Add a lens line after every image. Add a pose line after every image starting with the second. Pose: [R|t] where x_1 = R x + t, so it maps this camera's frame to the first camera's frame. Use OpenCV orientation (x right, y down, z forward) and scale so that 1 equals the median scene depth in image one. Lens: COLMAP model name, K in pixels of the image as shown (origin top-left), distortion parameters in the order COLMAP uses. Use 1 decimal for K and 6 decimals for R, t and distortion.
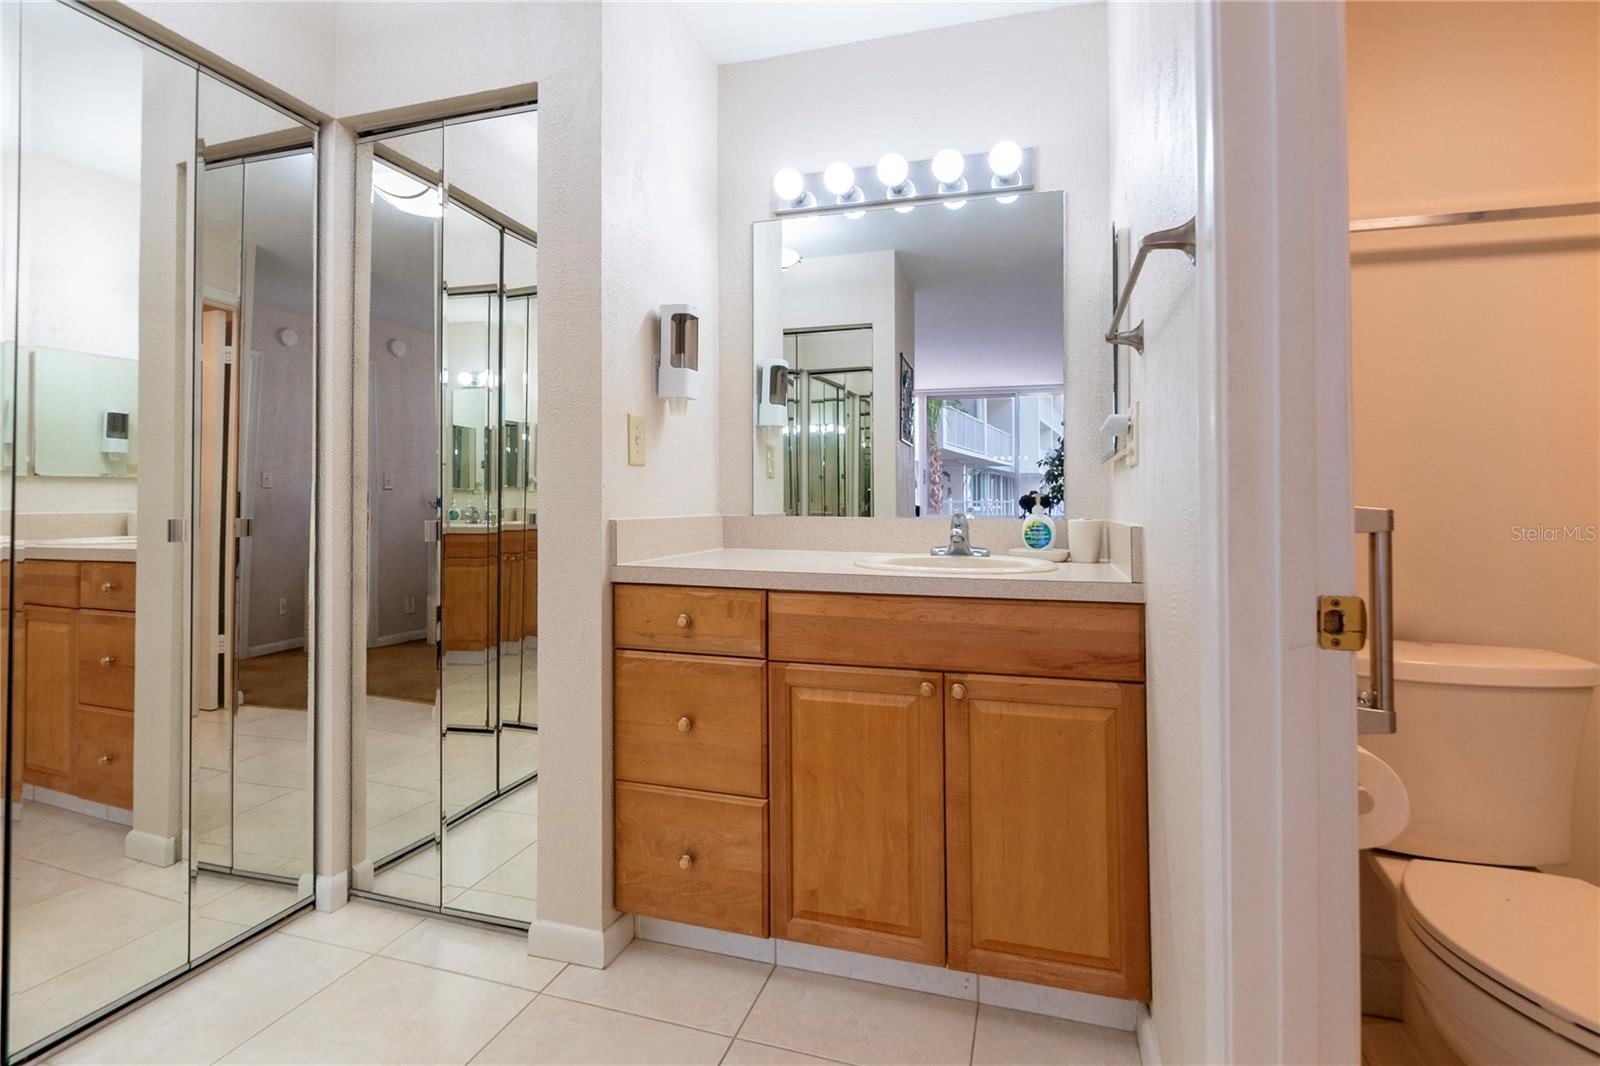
lens RADIAL K [[745.2, 0, 812.0], [0, 745.2, 487.0], [0, 0, 1]] dist [0.001079, -0.000693]
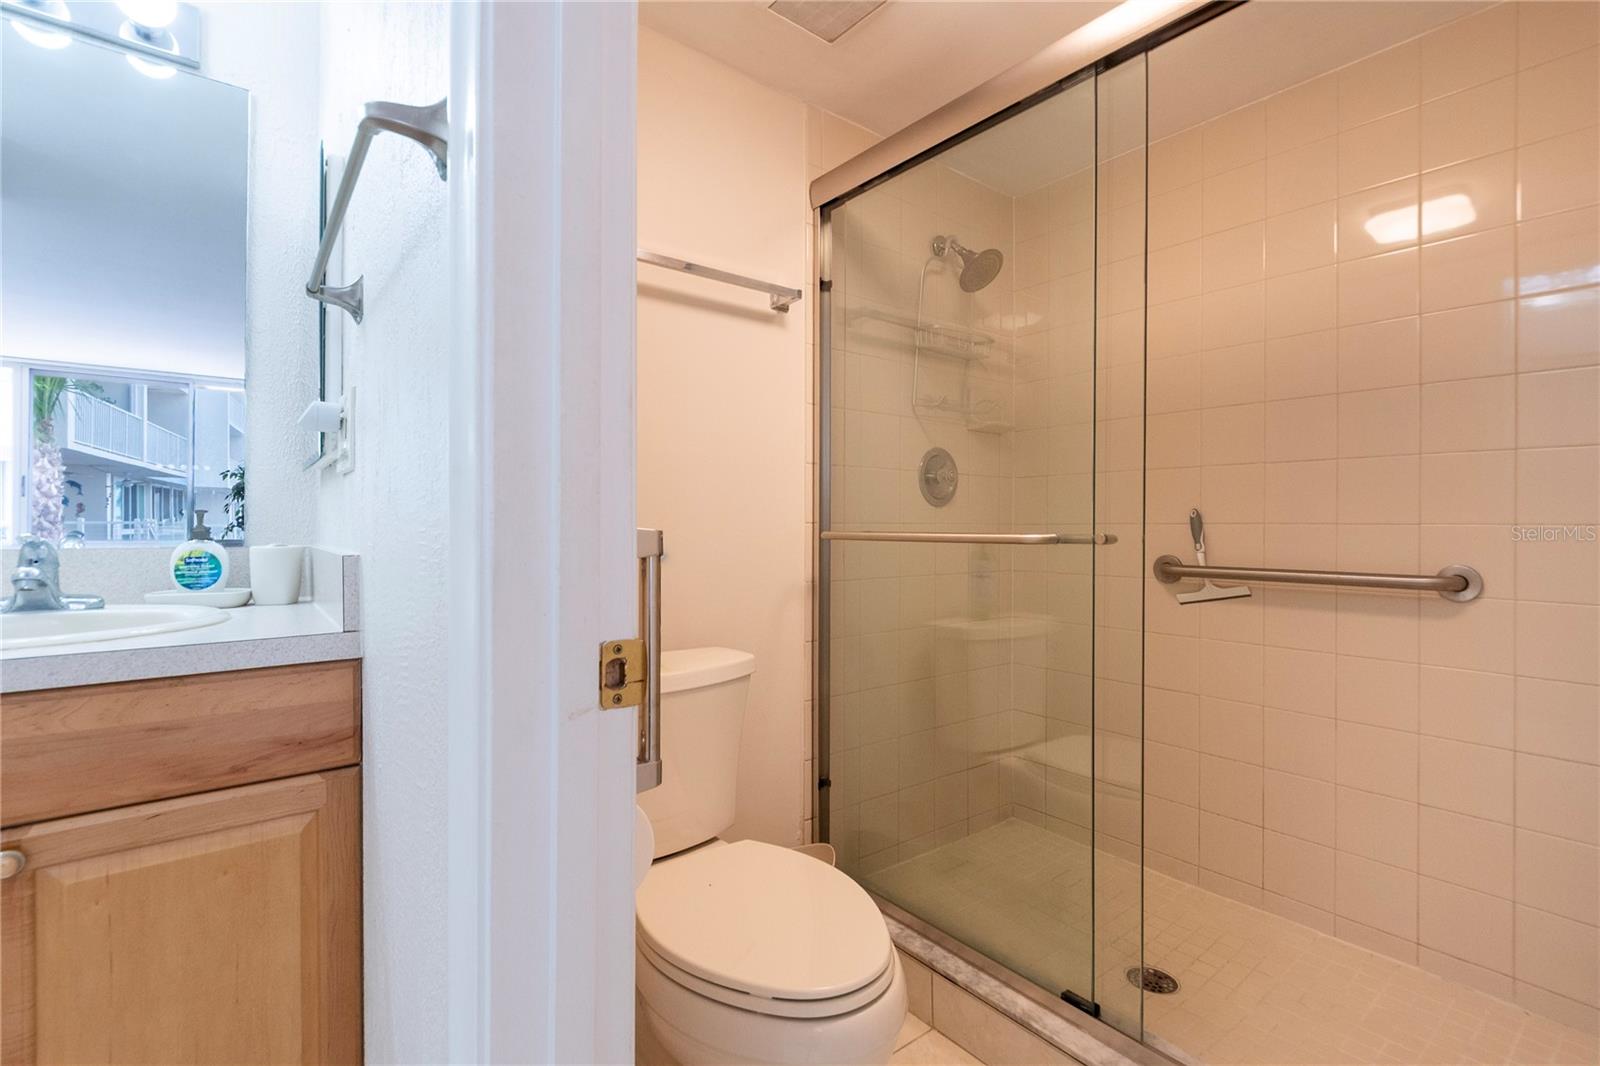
lens RADIAL K [[756.8, 0, 793.9], [0, 756.8, 522.1], [0, 0, 1]] dist [0.001117, -0.001291]
pose [[0.590775, 0.000225, 0.806836, 0.089391], [-0.015875, 0.999810, 0.011345, 0.005103], [-0.806680, -0.019510, 0.590666, 0.202984]]
